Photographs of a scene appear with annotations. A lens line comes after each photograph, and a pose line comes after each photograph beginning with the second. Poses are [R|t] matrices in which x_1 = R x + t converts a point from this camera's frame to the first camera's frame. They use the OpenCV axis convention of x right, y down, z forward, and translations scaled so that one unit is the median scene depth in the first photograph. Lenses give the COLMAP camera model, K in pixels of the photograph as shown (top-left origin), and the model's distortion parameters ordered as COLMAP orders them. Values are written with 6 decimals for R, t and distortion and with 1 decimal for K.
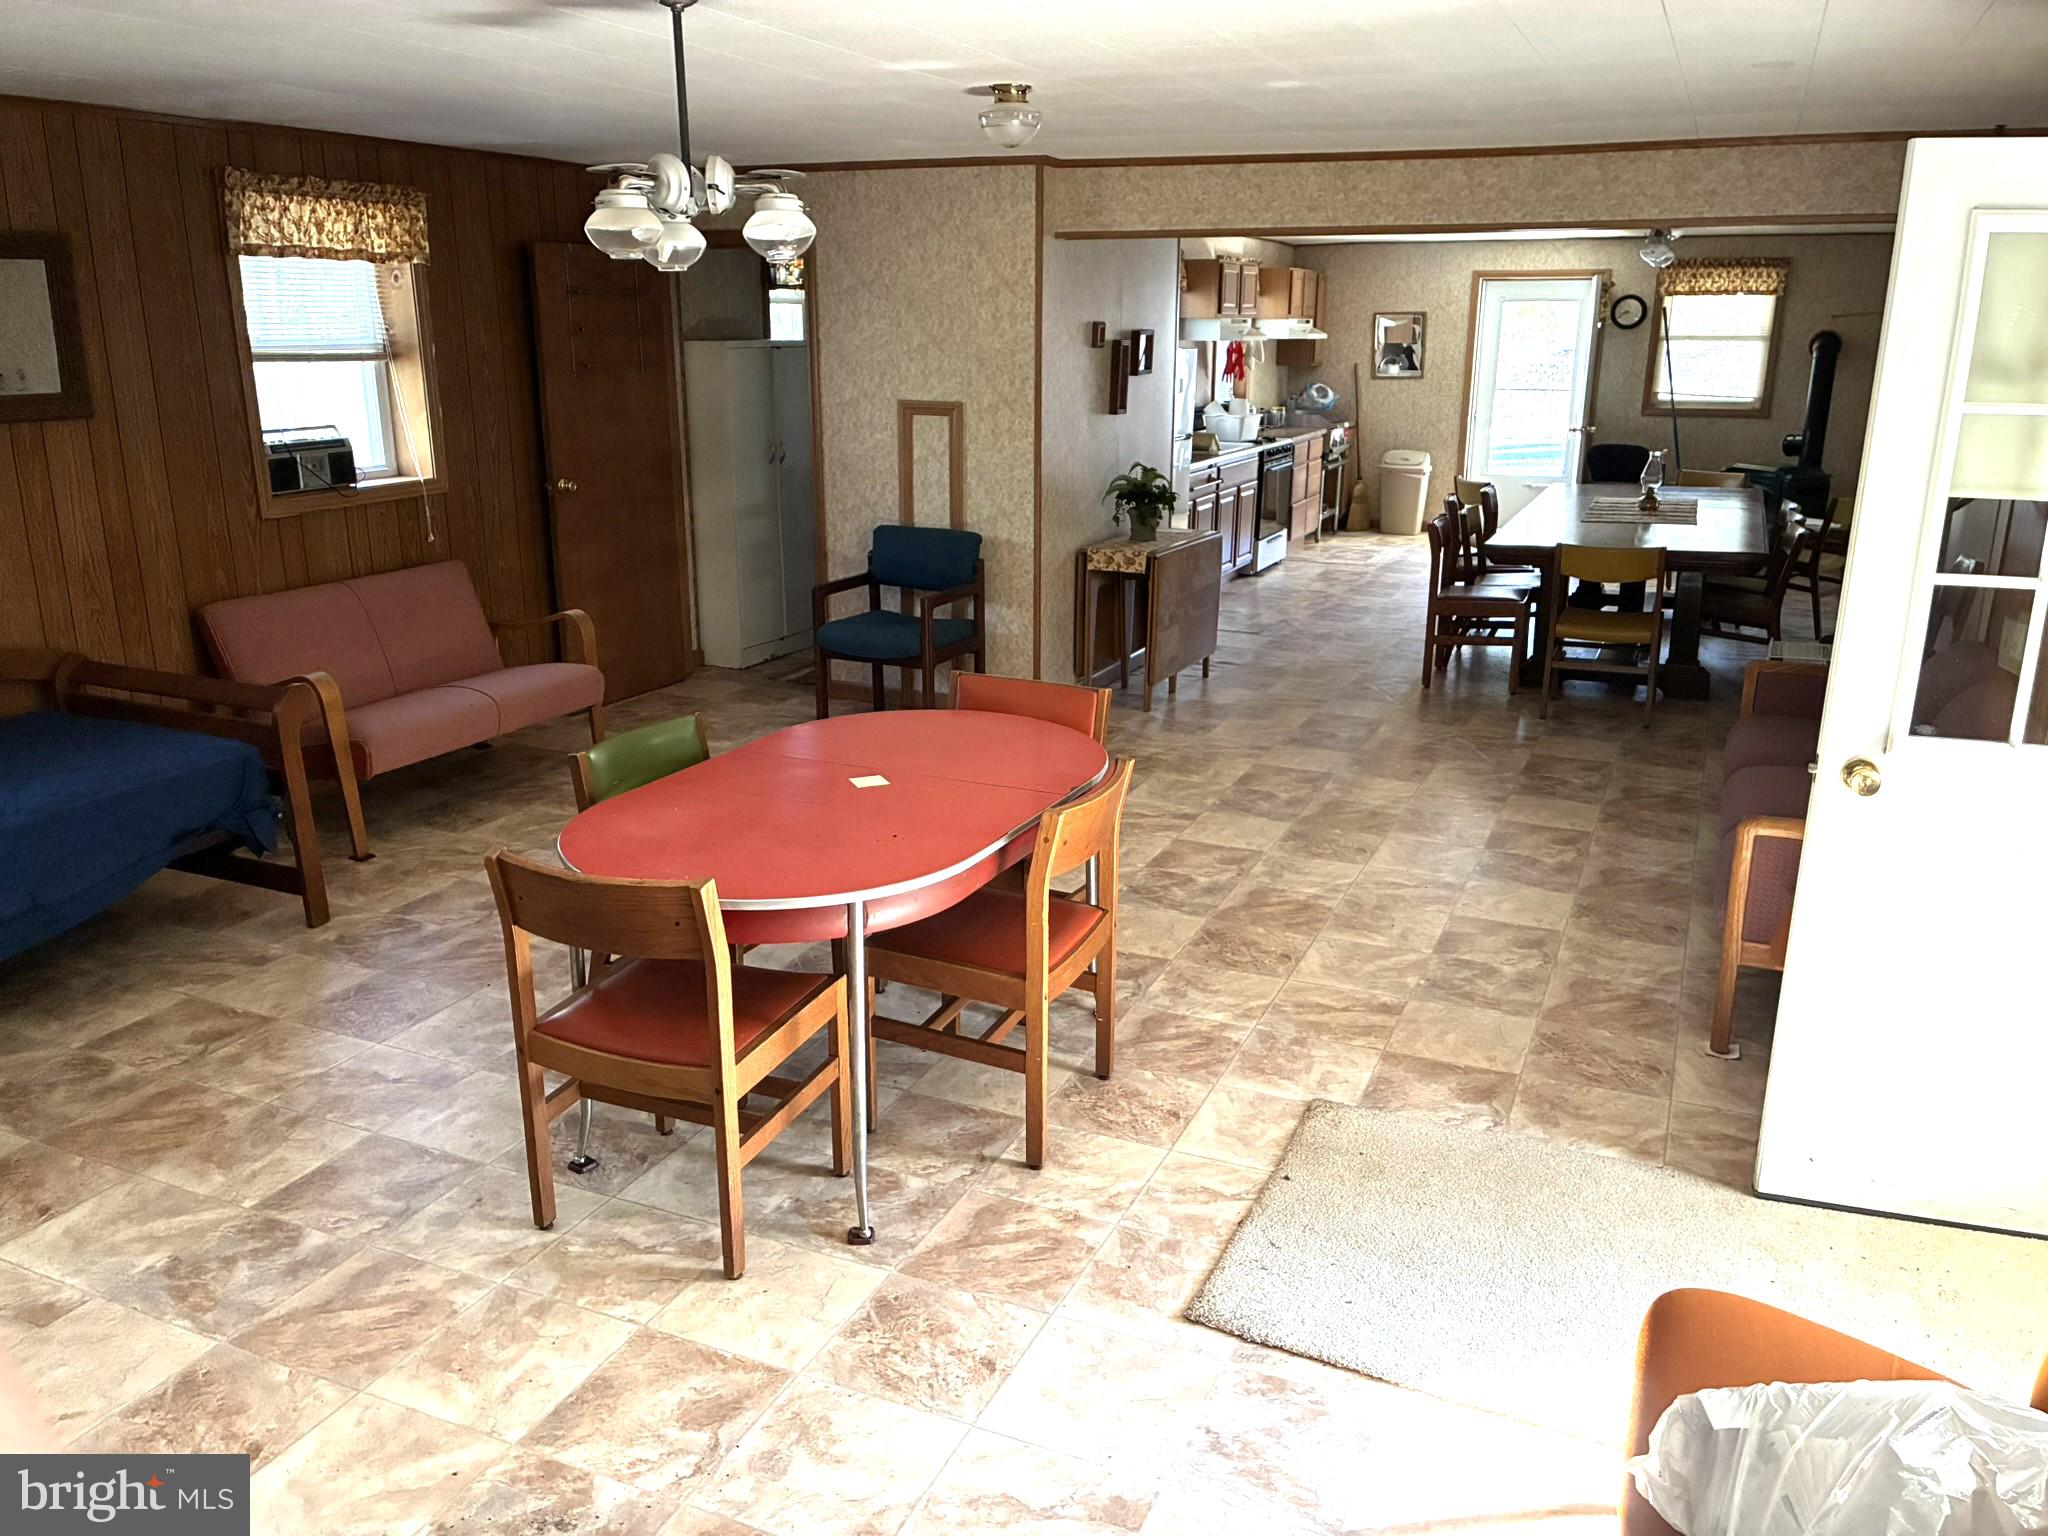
lens RADIAL K [[1551.6, 0, 1024.0], [0, 1551.6, 768.0], [0, 0, 1]] dist [0.011211, 0.006860]
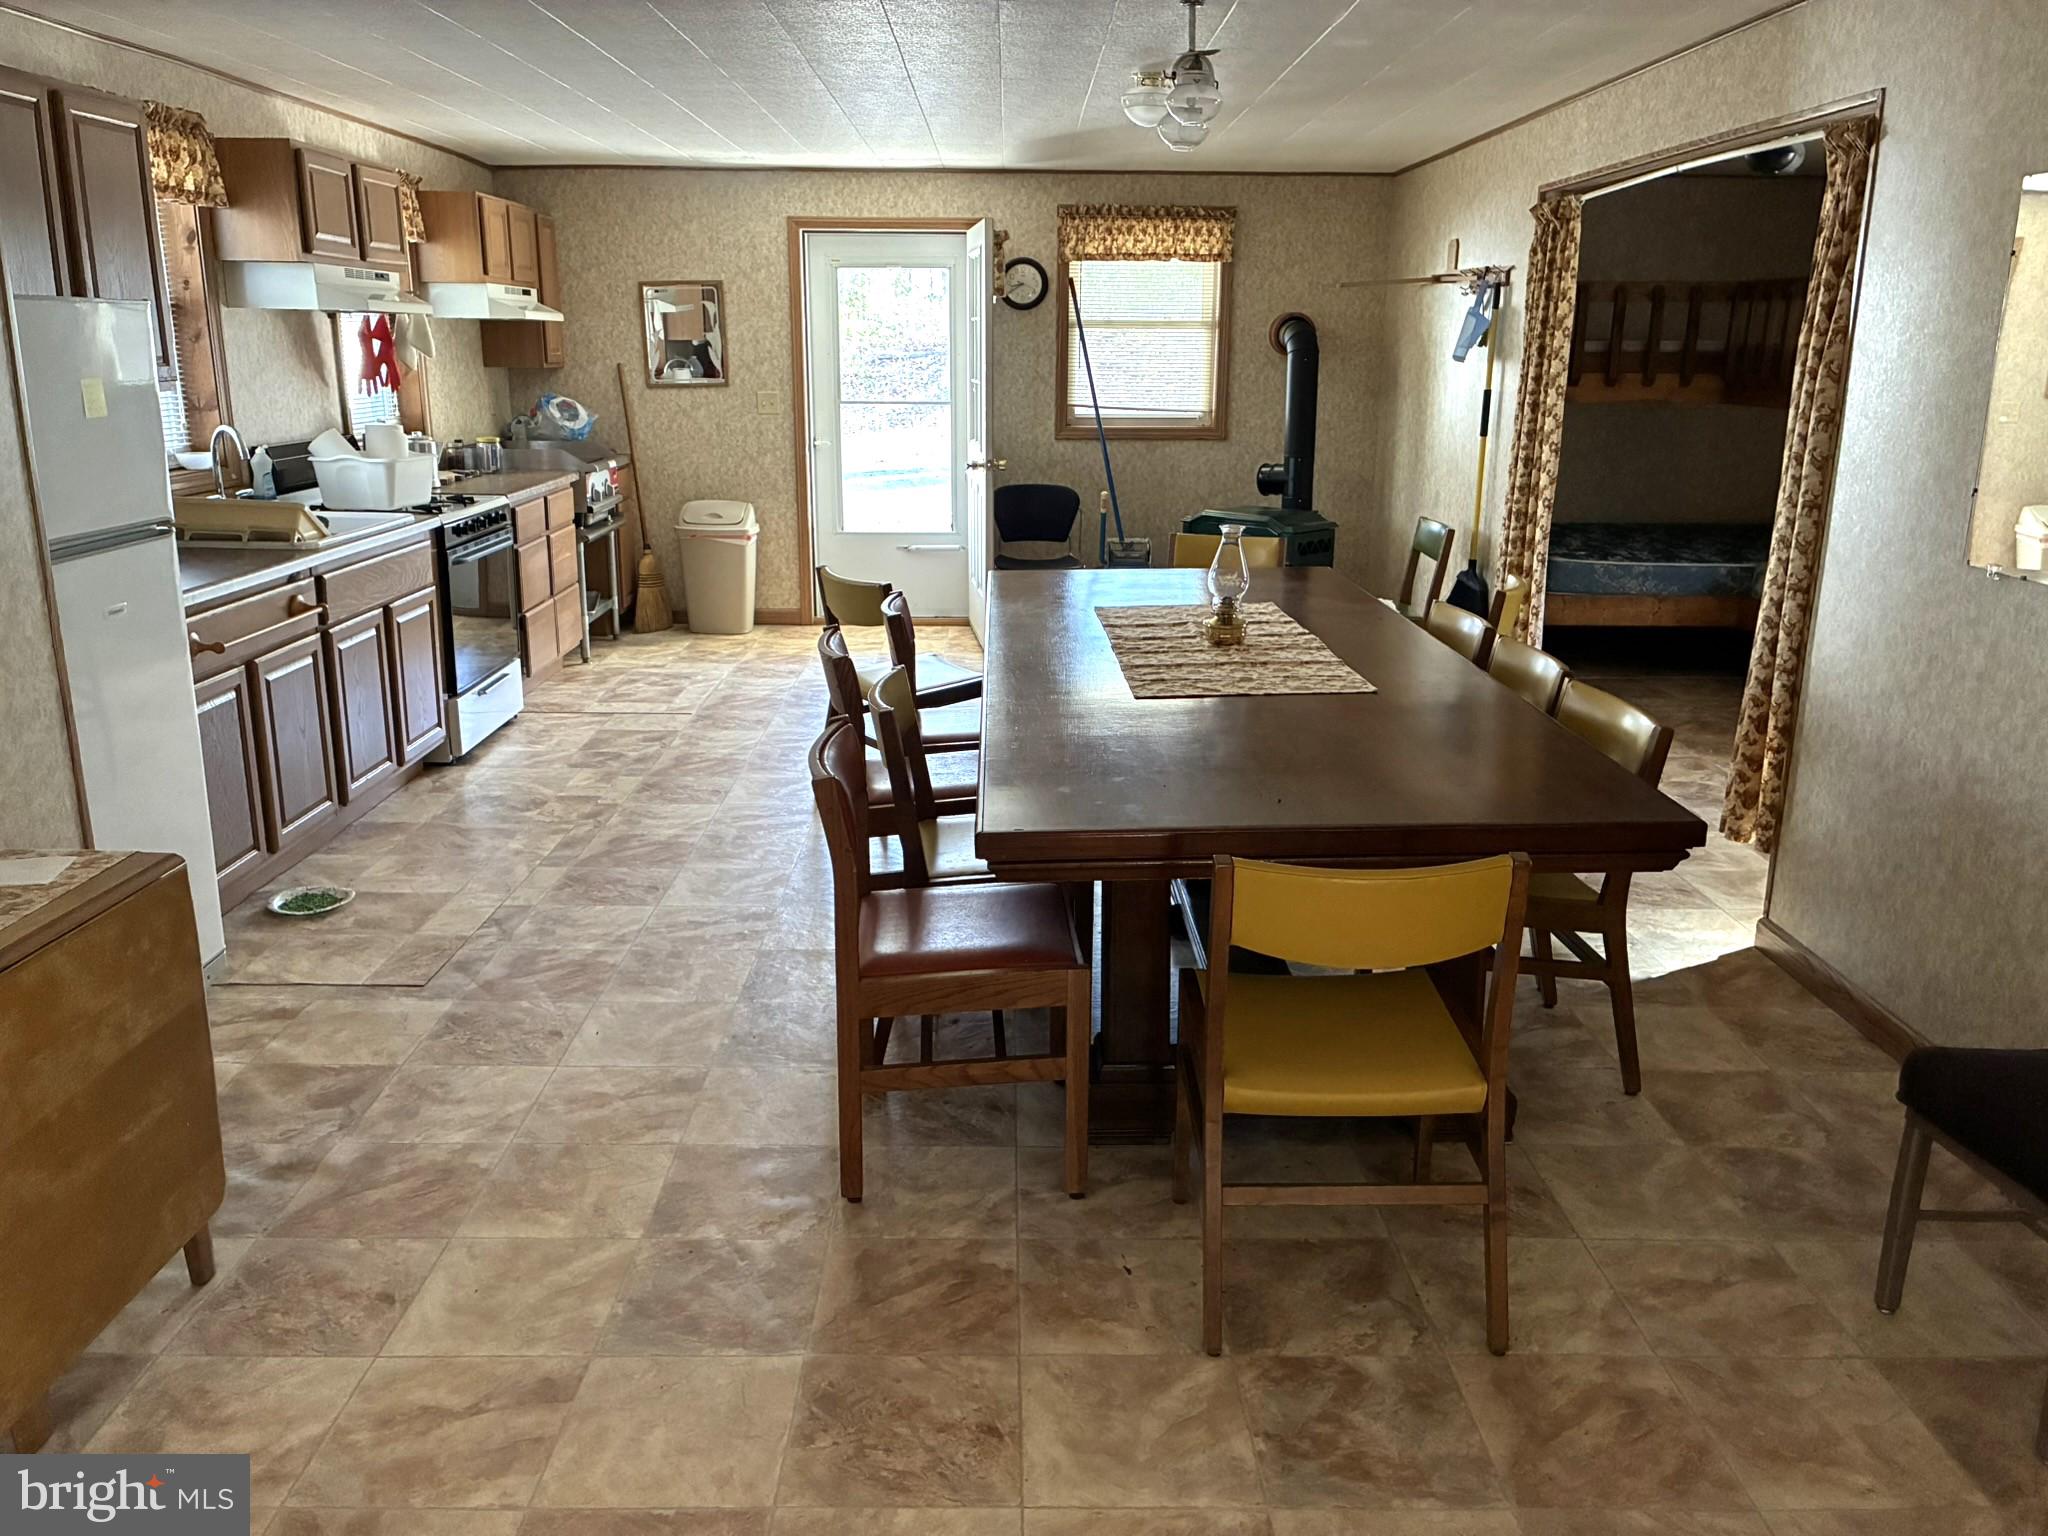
lens RADIAL K [[1551.6, 0, 1024.0], [0, 1551.6, 768.0], [0, 0, 1]] dist [0.011211, 0.006860]
pose [[0.907578, -0.108067, 0.405739, 0.099377], [0.112258, 0.993587, 0.013535, -0.098351], [-0.404600, 0.033263, 0.913889, 0.406553]]
